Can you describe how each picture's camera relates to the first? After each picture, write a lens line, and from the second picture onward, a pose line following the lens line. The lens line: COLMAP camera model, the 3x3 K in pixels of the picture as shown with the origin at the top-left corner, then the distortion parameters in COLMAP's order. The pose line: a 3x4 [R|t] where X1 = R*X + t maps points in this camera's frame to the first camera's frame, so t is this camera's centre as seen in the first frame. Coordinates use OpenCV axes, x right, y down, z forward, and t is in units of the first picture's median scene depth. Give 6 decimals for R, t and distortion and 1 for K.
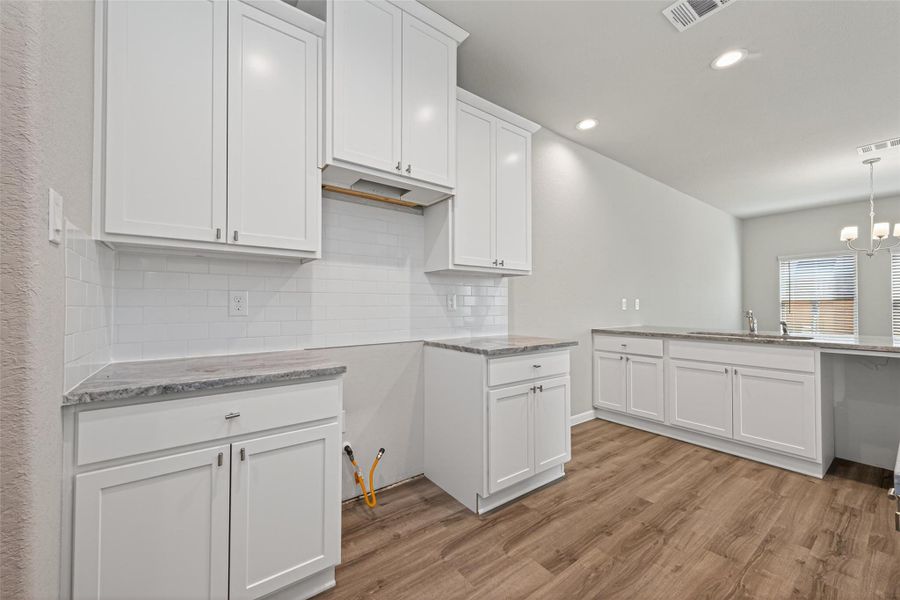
lens RADIAL K [[350.5, 0, 450.3], [0, 350.5, 299.7], [0, 0, 1]] dist [0.006669, -0.001789]
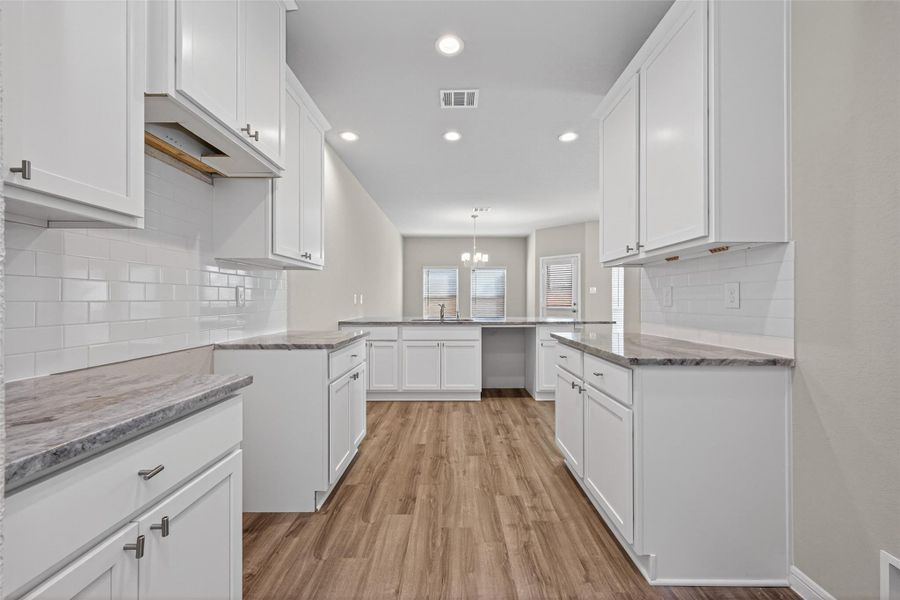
lens RADIAL K [[350.5, 0, 451.7], [0, 350.5, 299.7], [0, 0, 1]] dist [0.006669, -0.001789]
pose [[0.598106, 0.002229, 0.801414, -0.479083], [-0.014069, 0.999871, 0.007719, 0.002803], [-0.801293, -0.015892, 0.598060, 0.112506]]
